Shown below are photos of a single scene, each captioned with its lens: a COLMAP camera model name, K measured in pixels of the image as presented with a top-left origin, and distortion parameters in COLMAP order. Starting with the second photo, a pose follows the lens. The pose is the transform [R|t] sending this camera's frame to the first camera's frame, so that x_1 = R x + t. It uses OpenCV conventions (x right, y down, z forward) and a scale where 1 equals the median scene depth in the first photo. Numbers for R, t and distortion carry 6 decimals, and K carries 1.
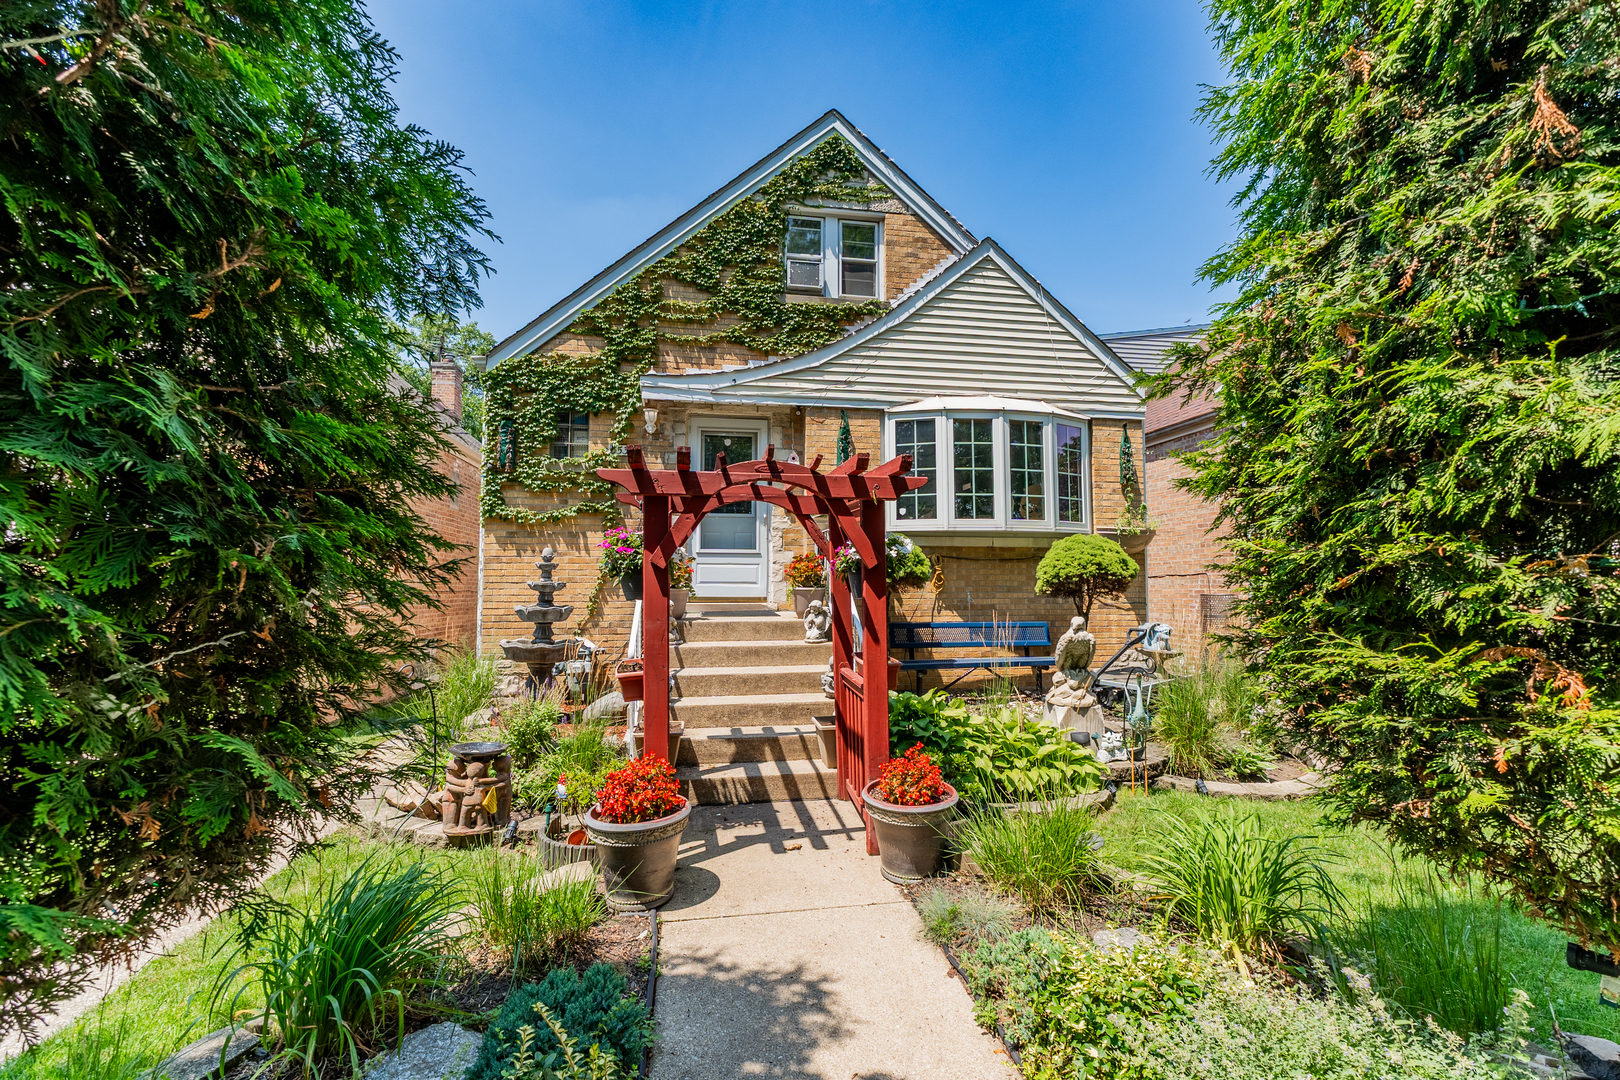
lens RADIAL K [[677.6, 0, 807.2], [0, 677.6, 543.4], [0, 0, 1]] dist [0.001557, 0.000159]
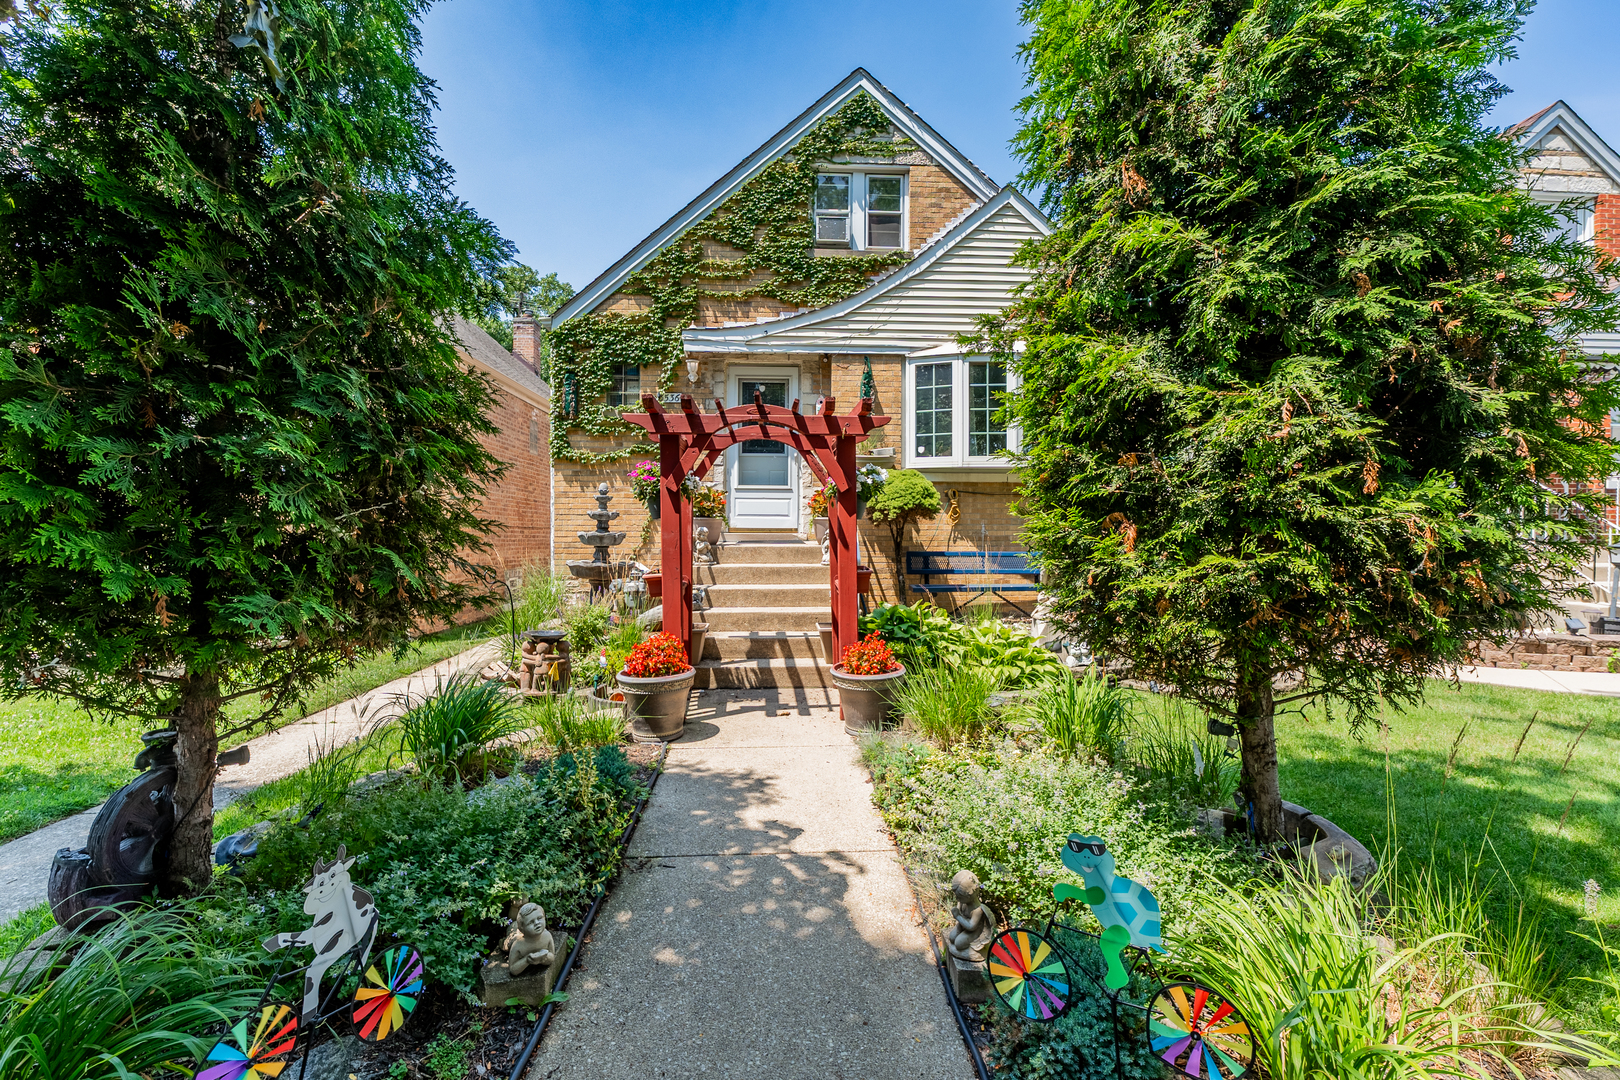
lens RADIAL K [[691.5, 0, 813.8], [0, 691.5, 540.7], [0, 0, 1]] dist [-0.014635, -0.000163]
pose [[0.994152, 0.003330, -0.107941, 0.090915], [0.004565, 0.997335, 0.072814, 0.017090], [0.107895, -0.072881, 0.991487, -0.129244]]
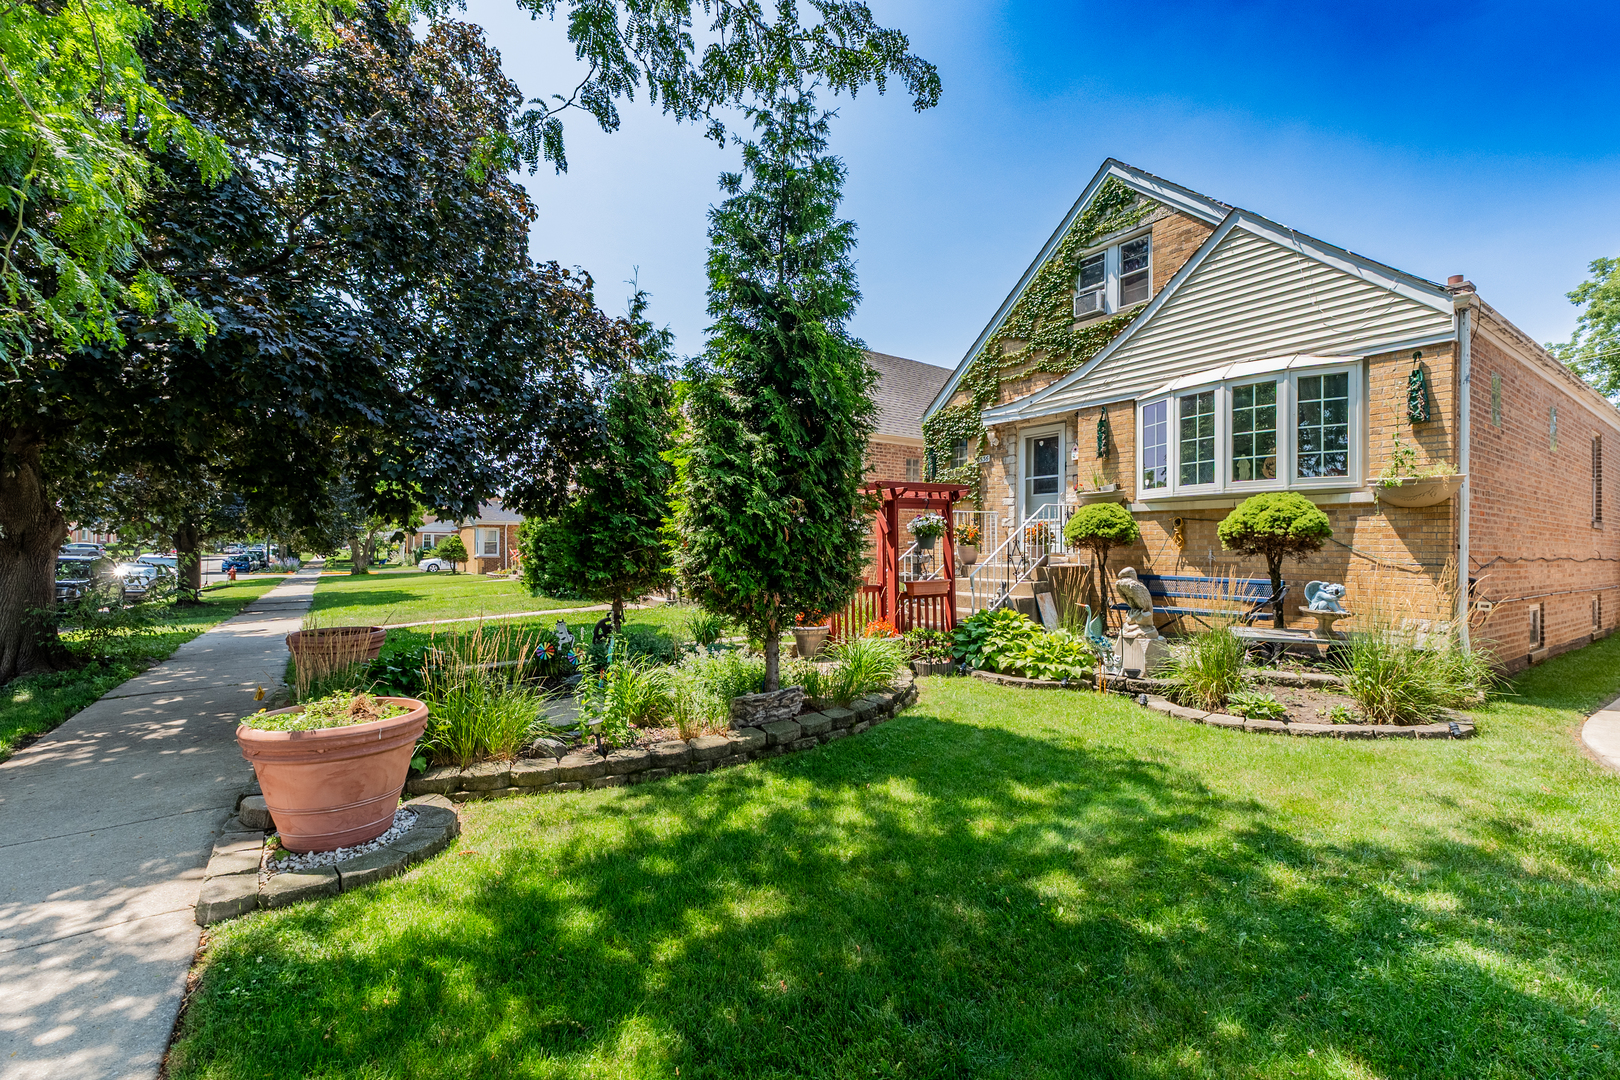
lens RADIAL K [[687.1, 0, 814.7], [0, 687.1, 532.7], [0, 0, 1]] dist [0.001011, 0.000063]
pose [[0.437356, -0.015603, -0.899153, 0.983536], [0.051063, 0.998667, 0.007507, 0.002246], [0.897838, -0.049197, 0.437570, -0.062625]]
